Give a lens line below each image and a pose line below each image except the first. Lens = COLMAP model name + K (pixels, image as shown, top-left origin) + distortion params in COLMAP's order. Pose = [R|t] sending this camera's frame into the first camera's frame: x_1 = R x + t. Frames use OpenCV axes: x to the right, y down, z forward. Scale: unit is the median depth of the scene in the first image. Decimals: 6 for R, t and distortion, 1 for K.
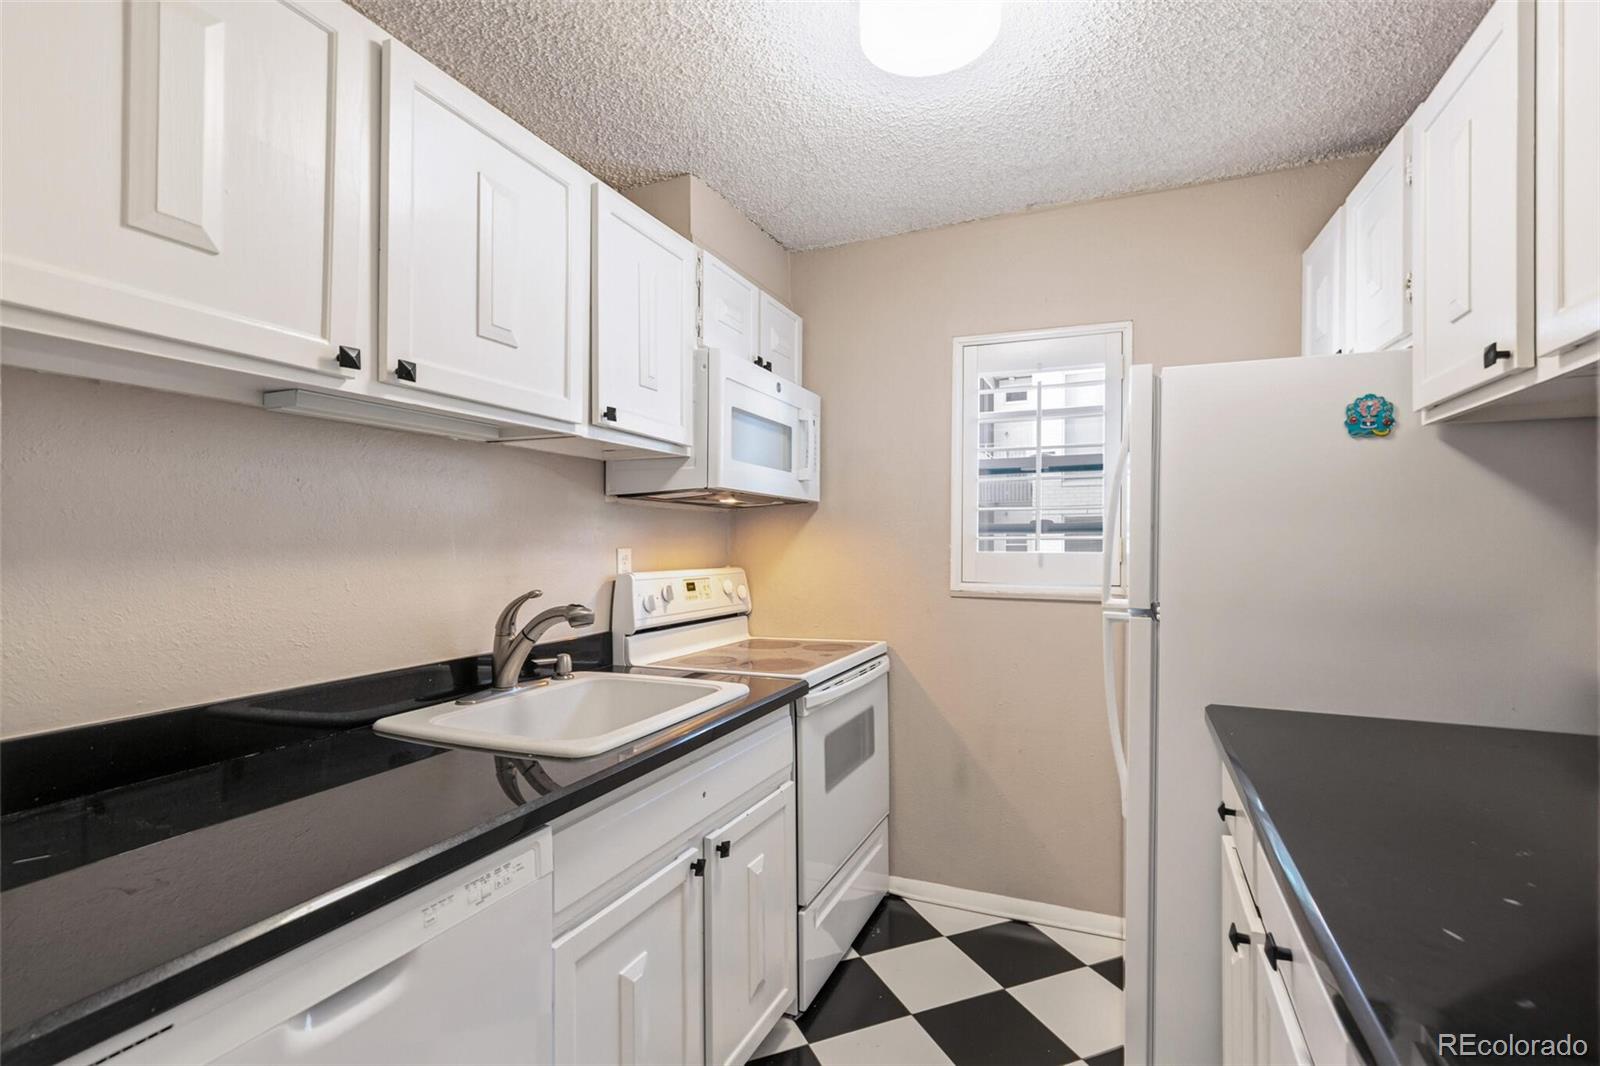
lens RADIAL K [[767.5, 0, 796.9], [0, 767.5, 539.9], [0, 0, 1]] dist [0.010236, -0.004733]
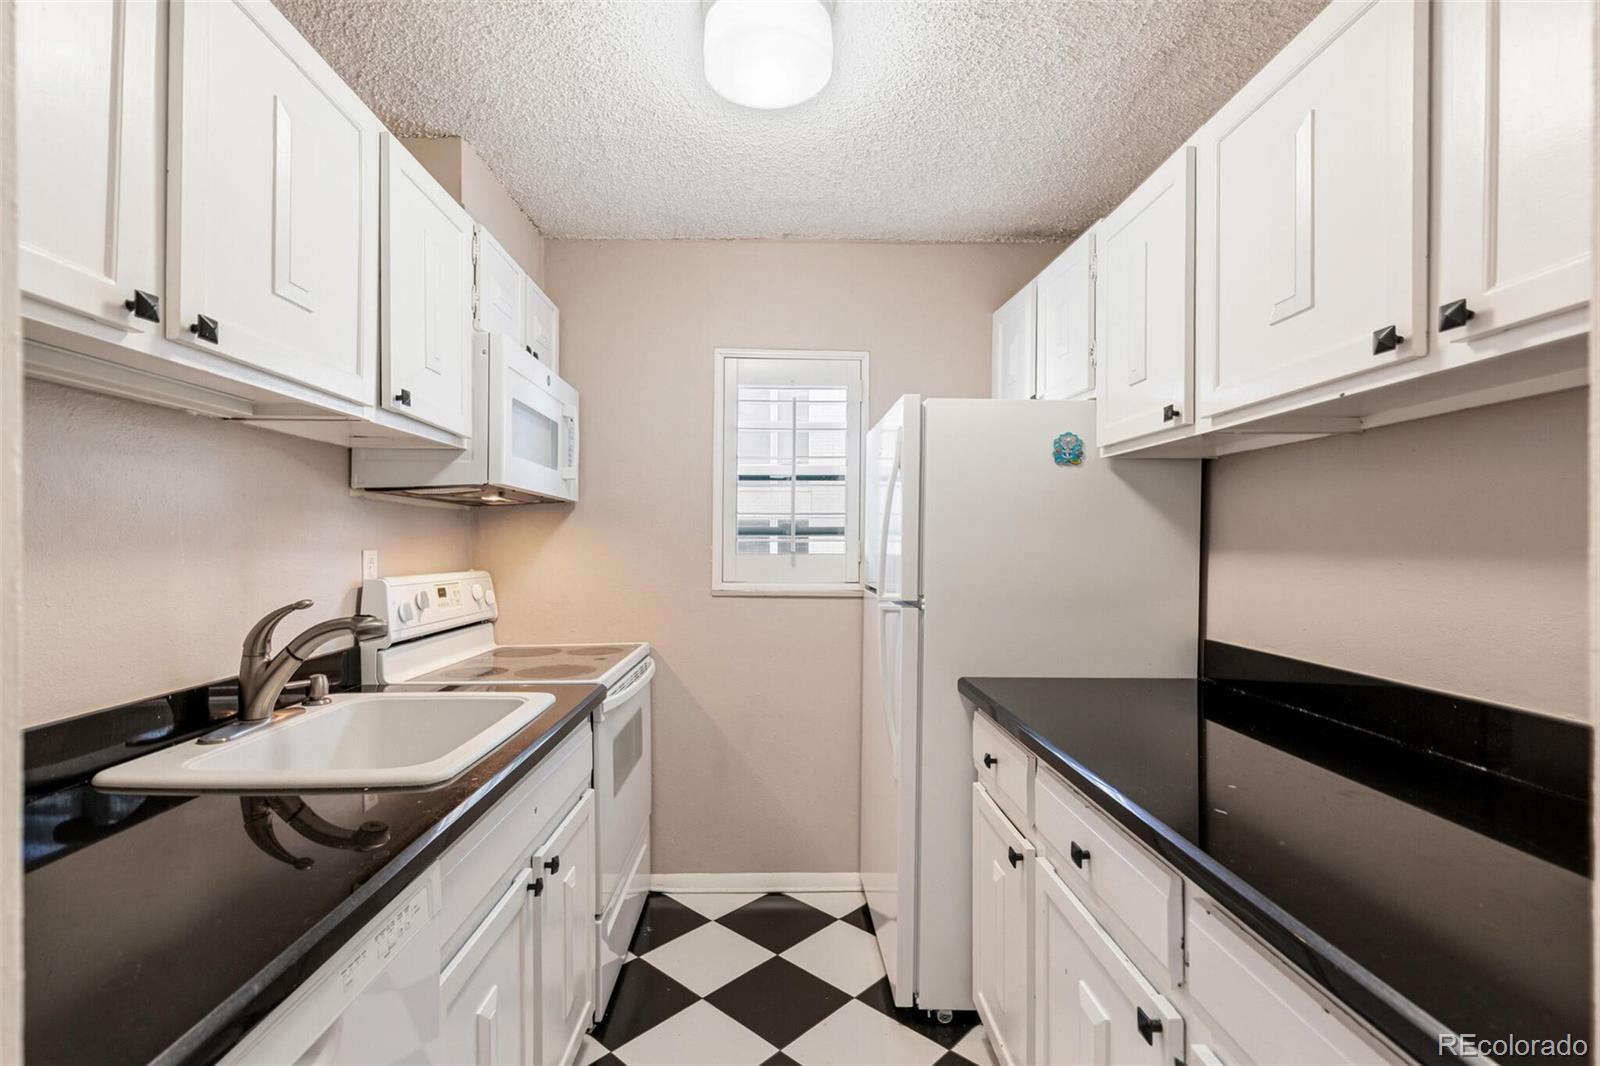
lens RADIAL K [[767.5, 0, 803.1], [0, 767.5, 543.7], [0, 0, 1]] dist [0.010236, -0.004733]
pose [[0.905224, 0.002740, 0.424927, -0.174085], [-0.004045, 0.999989, 0.002169, 0.000057], [-0.424916, -0.003682, 0.905225, 0.003828]]
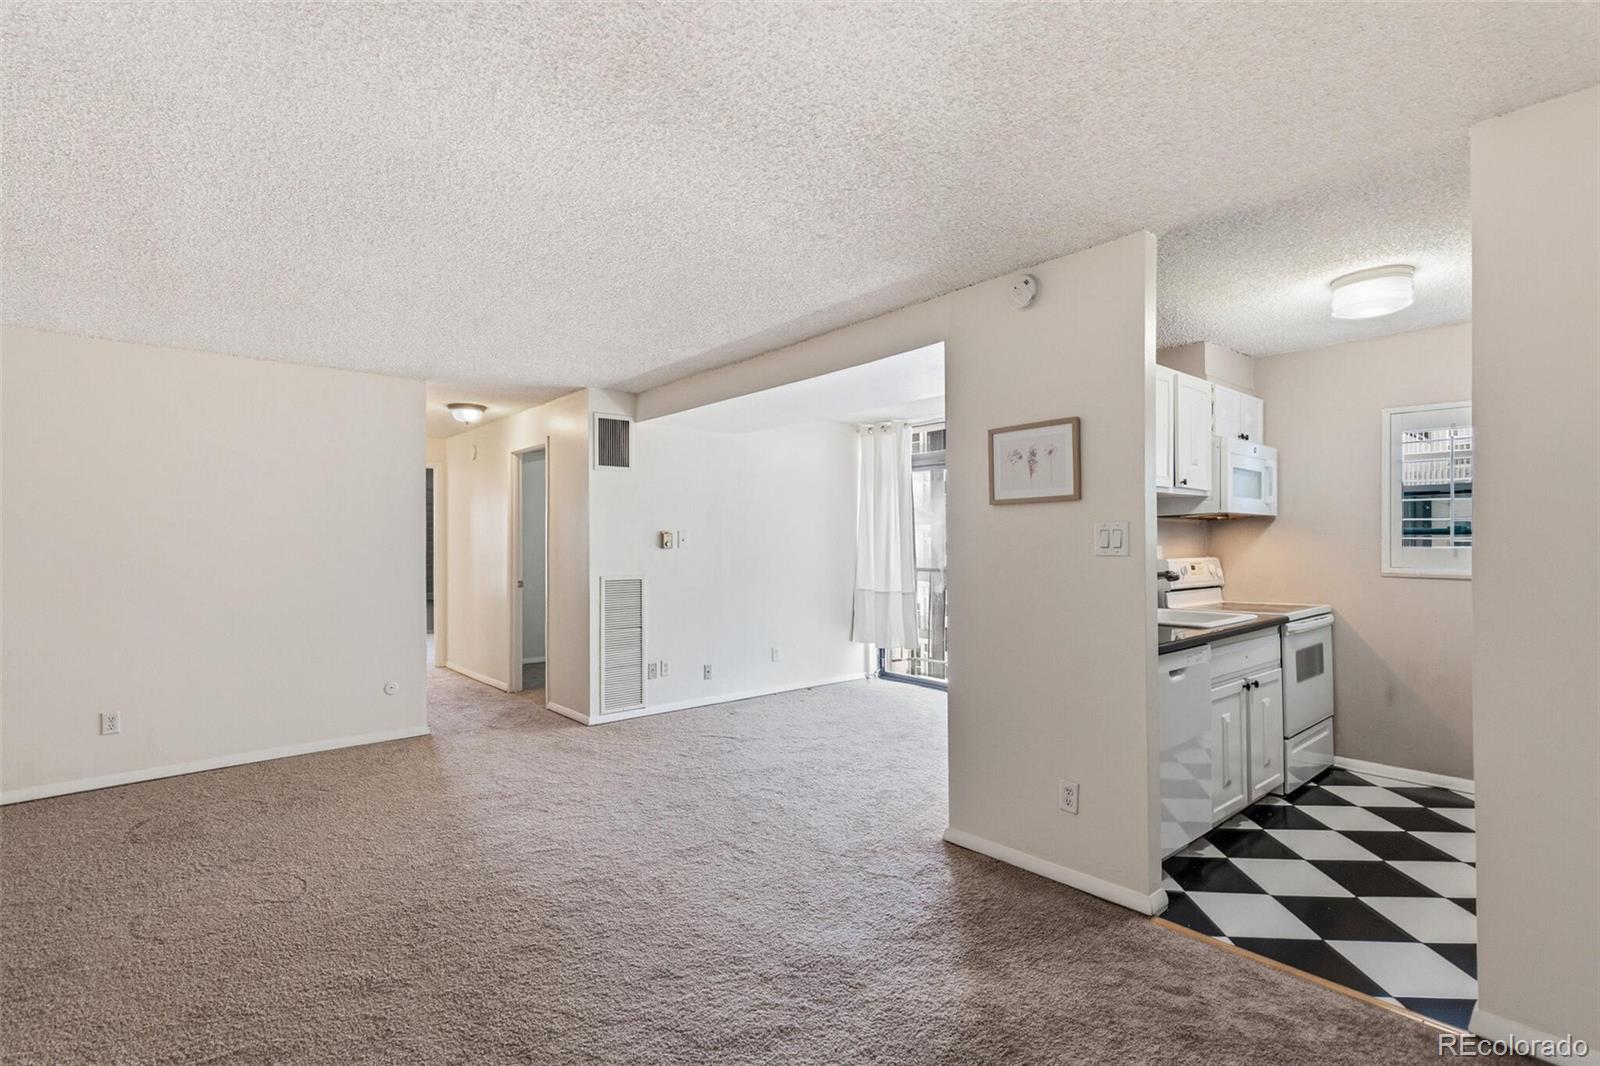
lens RADIAL K [[767.5, 0, 785.0], [0, 767.5, 535.7], [0, 0, 1]] dist [0.010236, -0.004733]
pose [[0.901771, -0.008573, -0.432129, -0.275517], [0.007042, 0.999962, -0.005141, -0.010320], [0.432157, 0.001593, 0.901797, -1.200510]]
